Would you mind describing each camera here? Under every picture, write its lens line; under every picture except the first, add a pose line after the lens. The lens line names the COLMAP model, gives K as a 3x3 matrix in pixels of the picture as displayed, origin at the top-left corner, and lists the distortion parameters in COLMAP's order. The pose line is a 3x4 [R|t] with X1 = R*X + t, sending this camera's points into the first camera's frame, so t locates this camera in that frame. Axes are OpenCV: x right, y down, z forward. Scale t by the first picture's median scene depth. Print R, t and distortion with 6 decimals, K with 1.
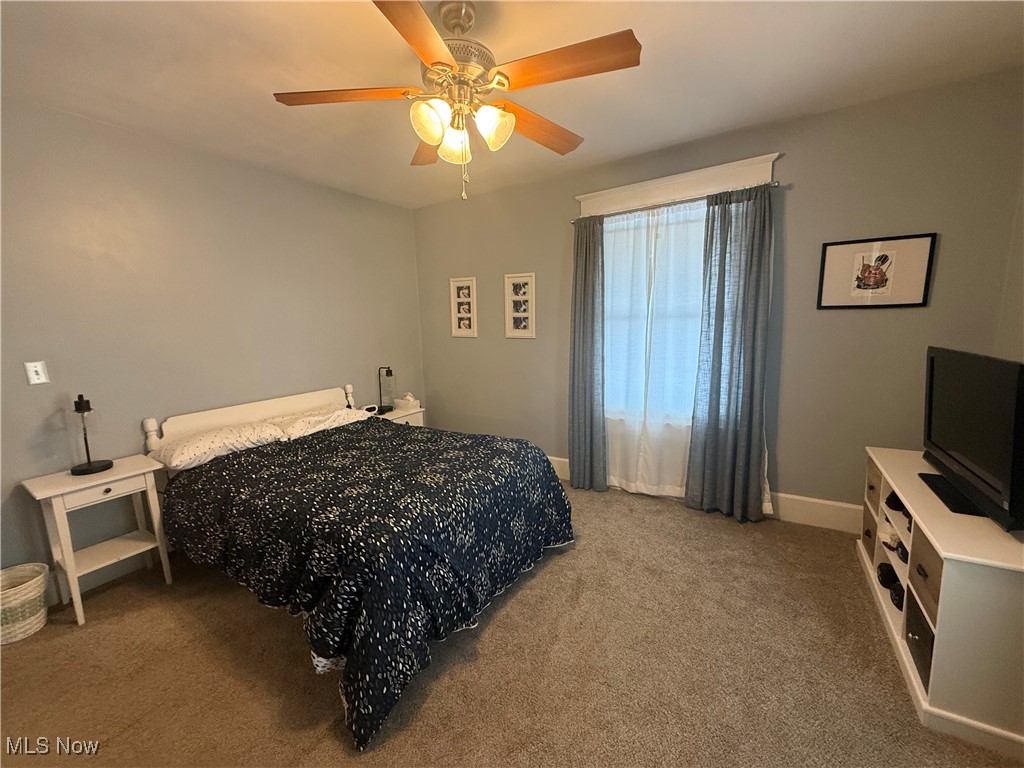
lens RADIAL K [[409.0, 0, 508.2], [0, 409.0, 383.8], [0, 0, 1]] dist [0.000898, 0.000162]
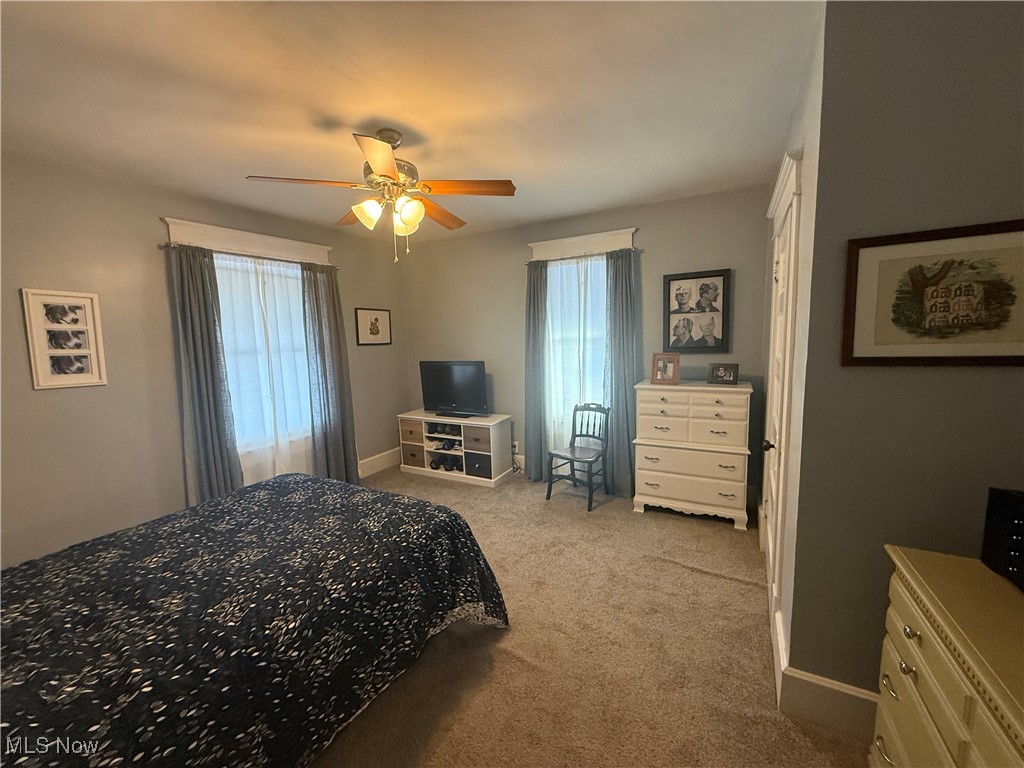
lens RADIAL K [[409.0, 0, 508.2], [0, 409.0, 383.8], [0, 0, 1]] dist [0.000898, 0.000162]
pose [[-0.055647, -0.083866, 0.994922, -0.838018], [0.186894, 0.977979, 0.092891, -0.057750], [-0.980803, 0.191114, -0.038747, 0.412950]]
